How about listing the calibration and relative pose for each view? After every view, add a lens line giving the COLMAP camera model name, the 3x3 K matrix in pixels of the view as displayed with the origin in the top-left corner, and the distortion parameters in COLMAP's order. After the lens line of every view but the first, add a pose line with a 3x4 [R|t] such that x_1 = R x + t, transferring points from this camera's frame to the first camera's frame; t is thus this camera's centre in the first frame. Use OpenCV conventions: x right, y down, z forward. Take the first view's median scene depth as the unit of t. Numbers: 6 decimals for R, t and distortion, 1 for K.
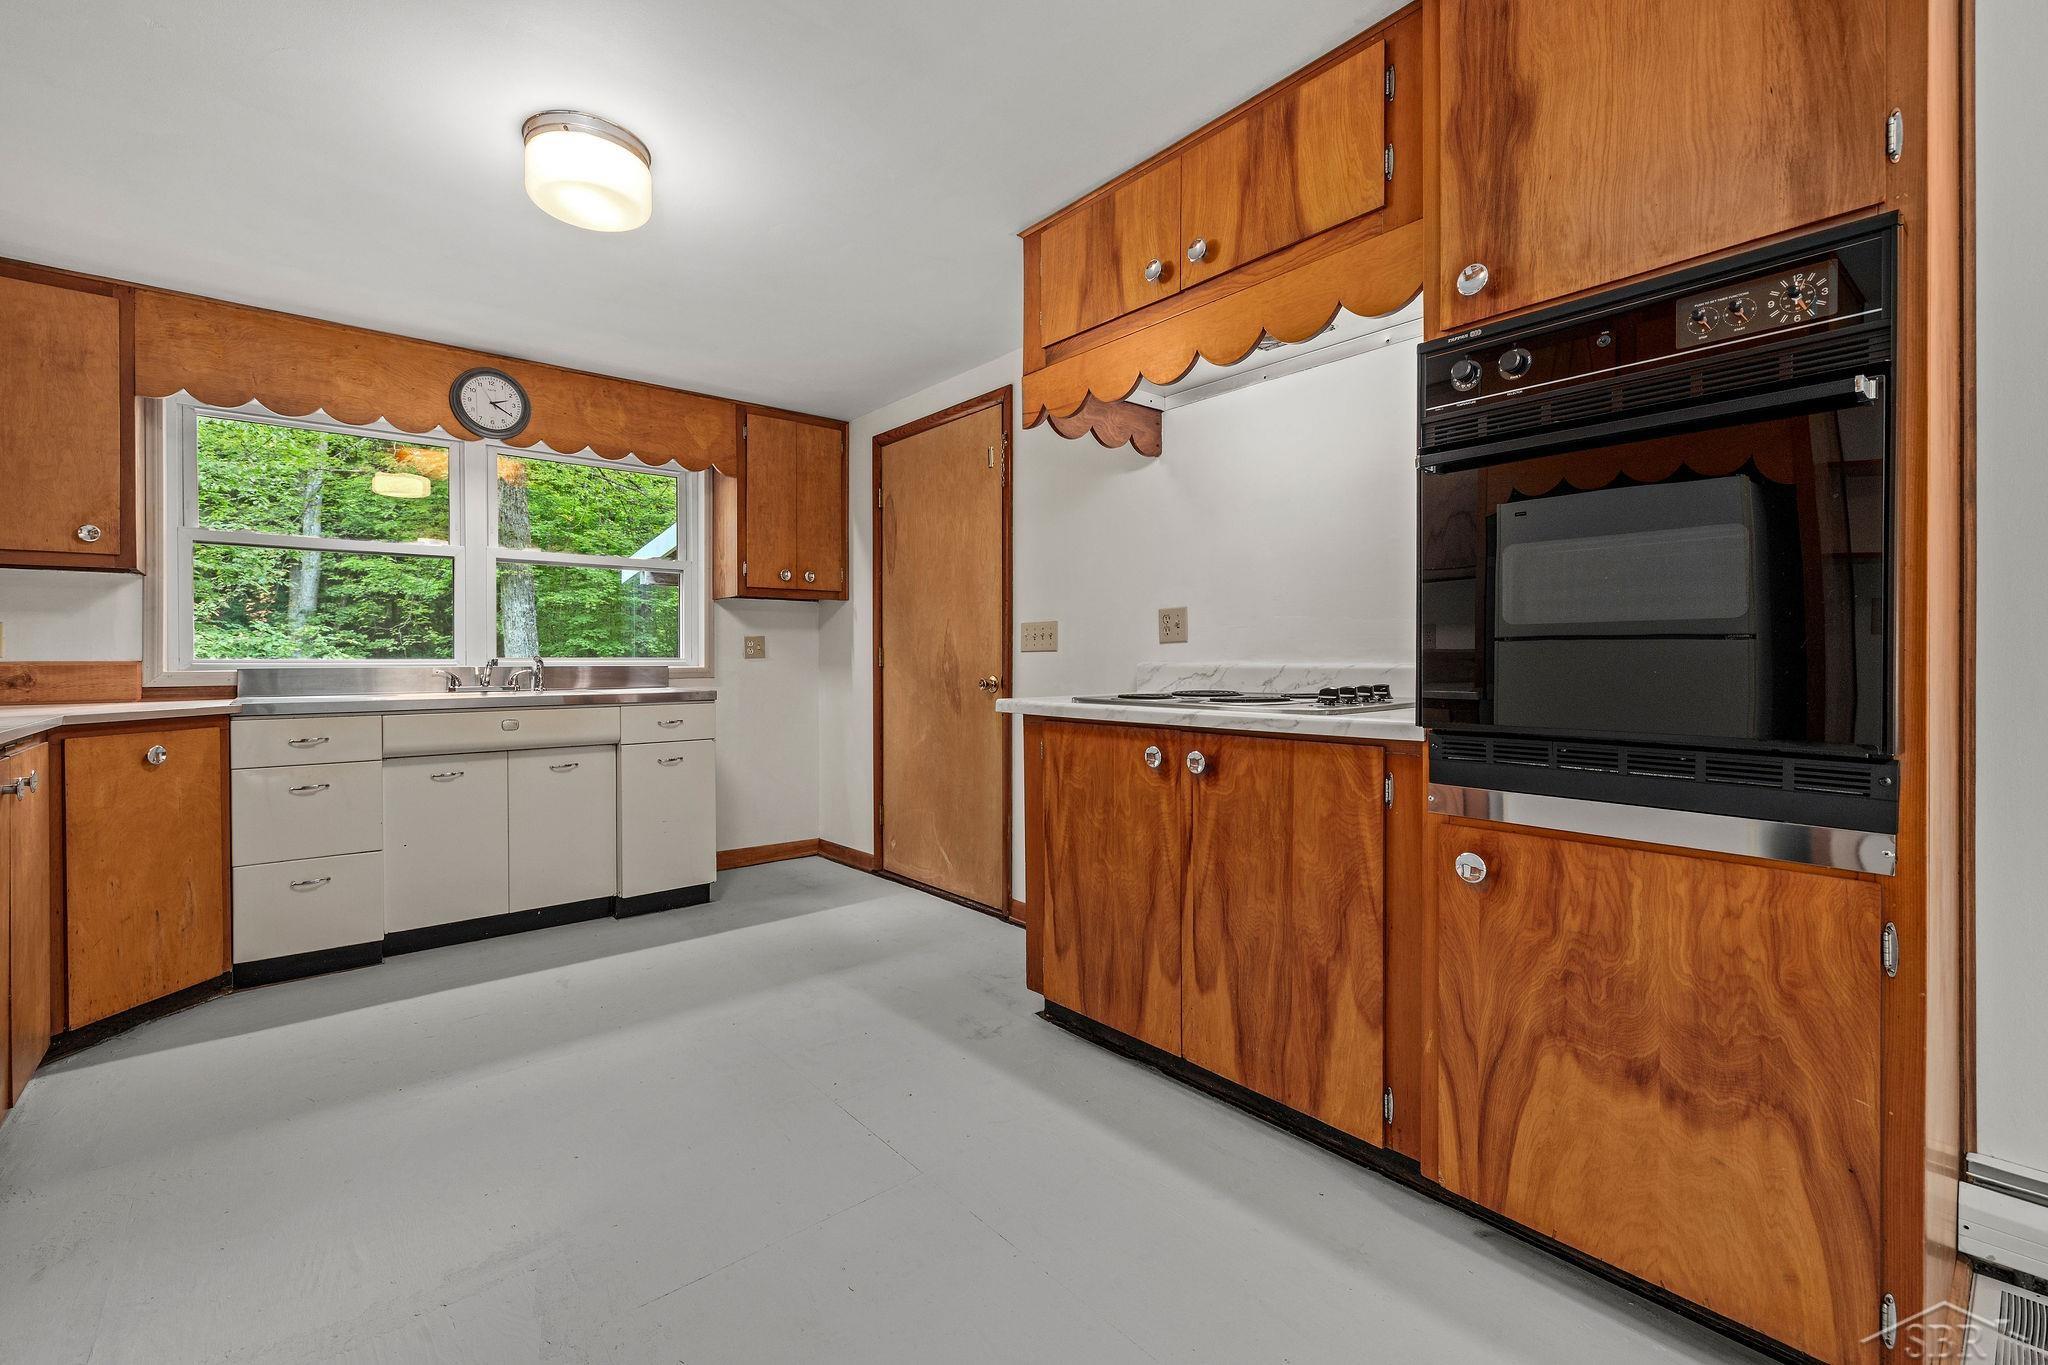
lens RADIAL K [[876.5, 0, 1011.7], [0, 876.5, 667.3], [0, 0, 1]] dist [0.007073, -0.000711]
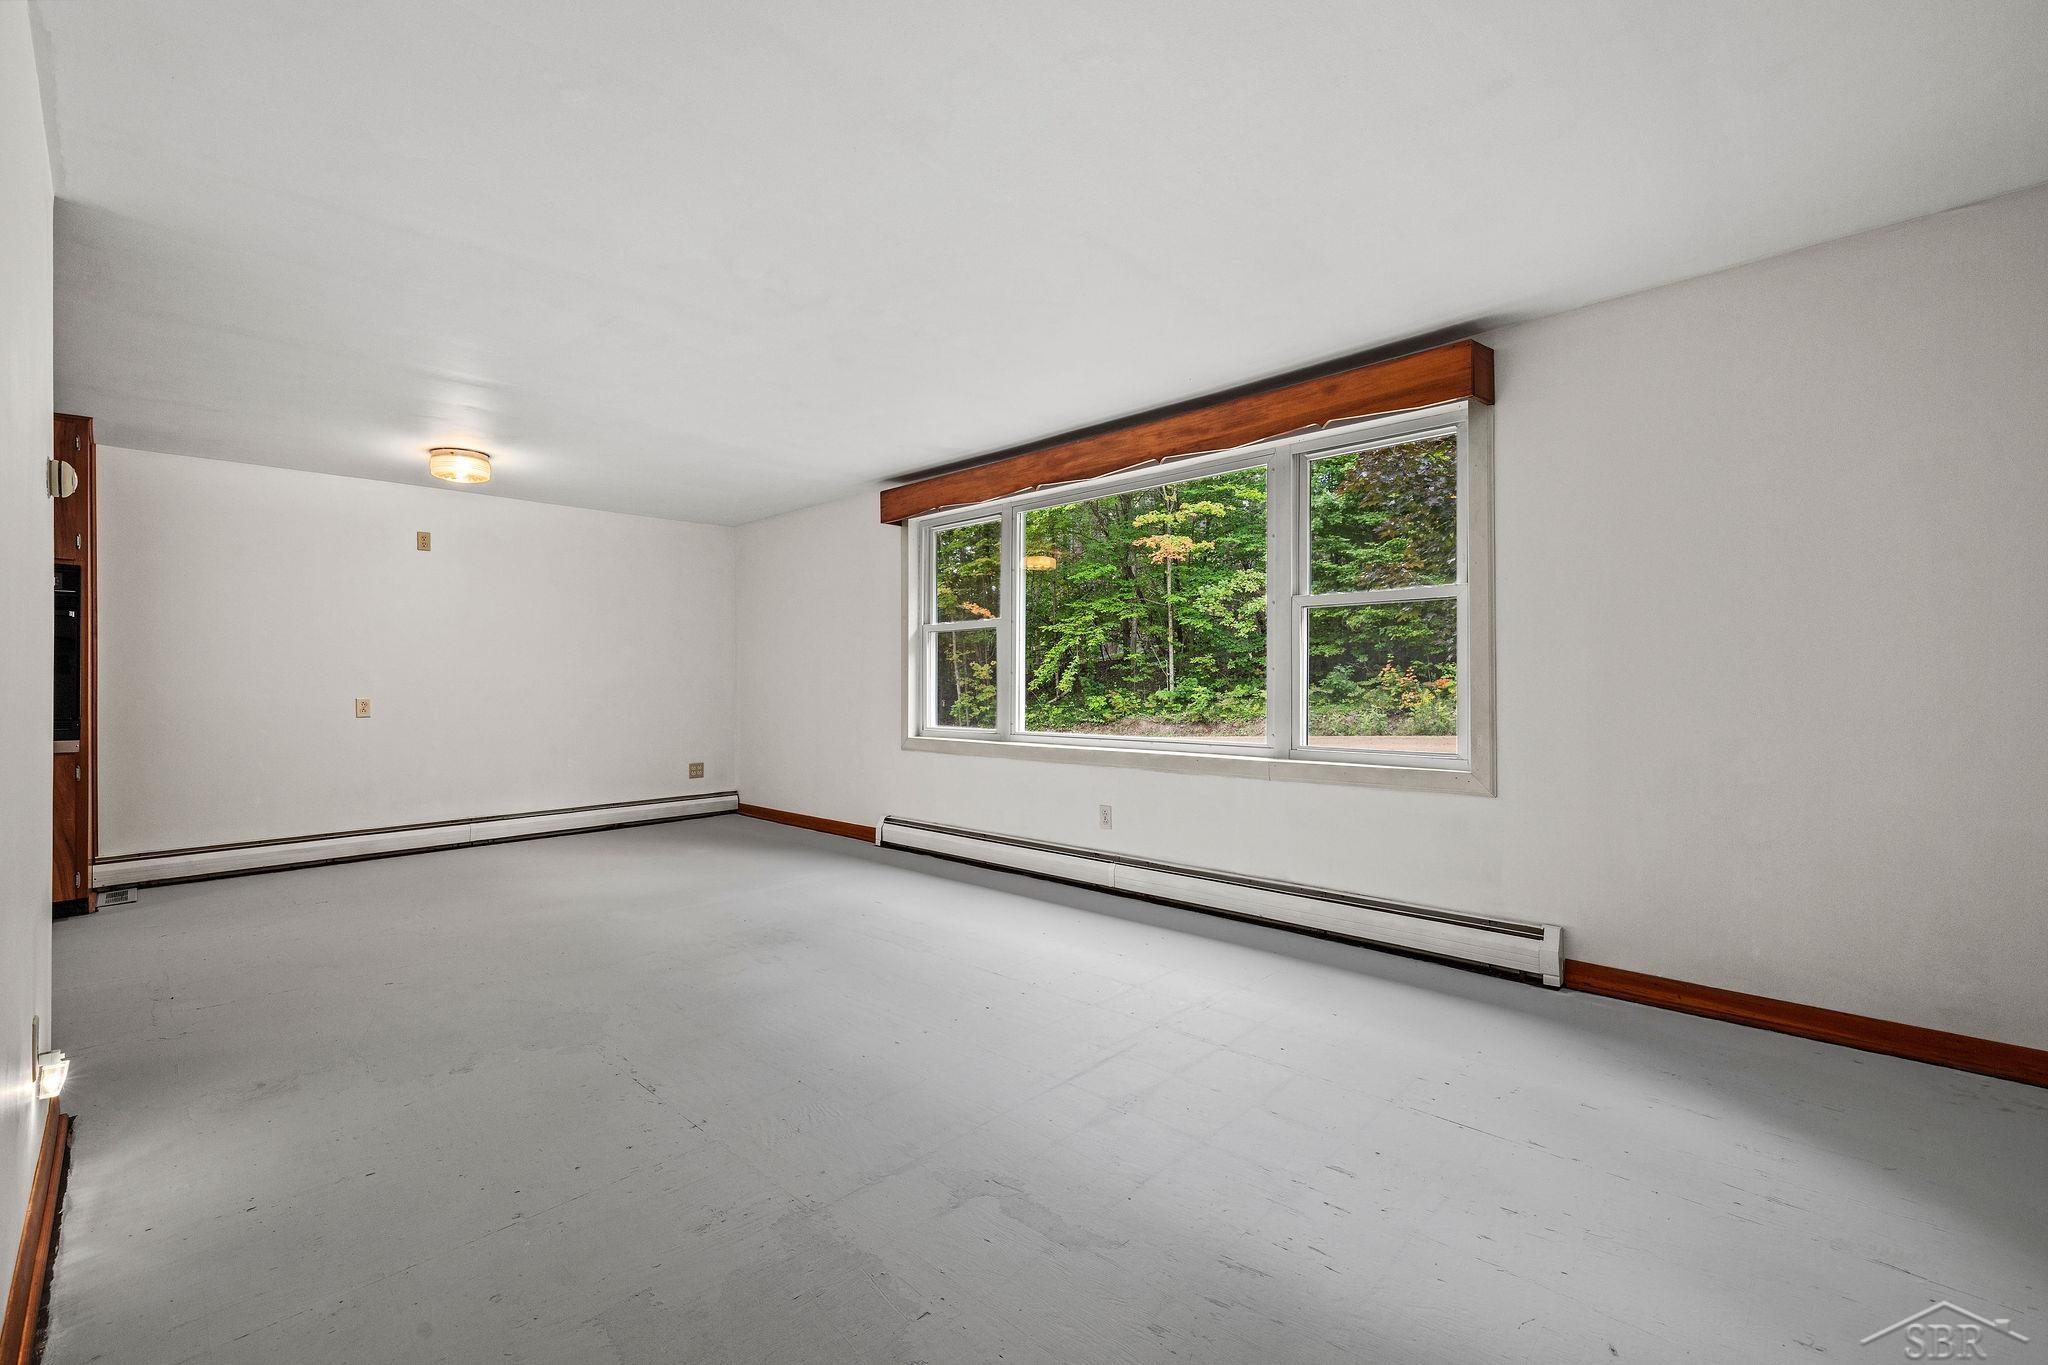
lens RADIAL K [[876.5, 0, 1016.3], [0, 876.5, 685.0], [0, 0, 1]] dist [0.007073, -0.000711]
pose [[-0.091319, 0.000844, 0.995821, -1.504562], [0.007609, 0.999971, -0.000150, 0.000397], [-0.995793, 0.007563, -0.091323, -1.267710]]
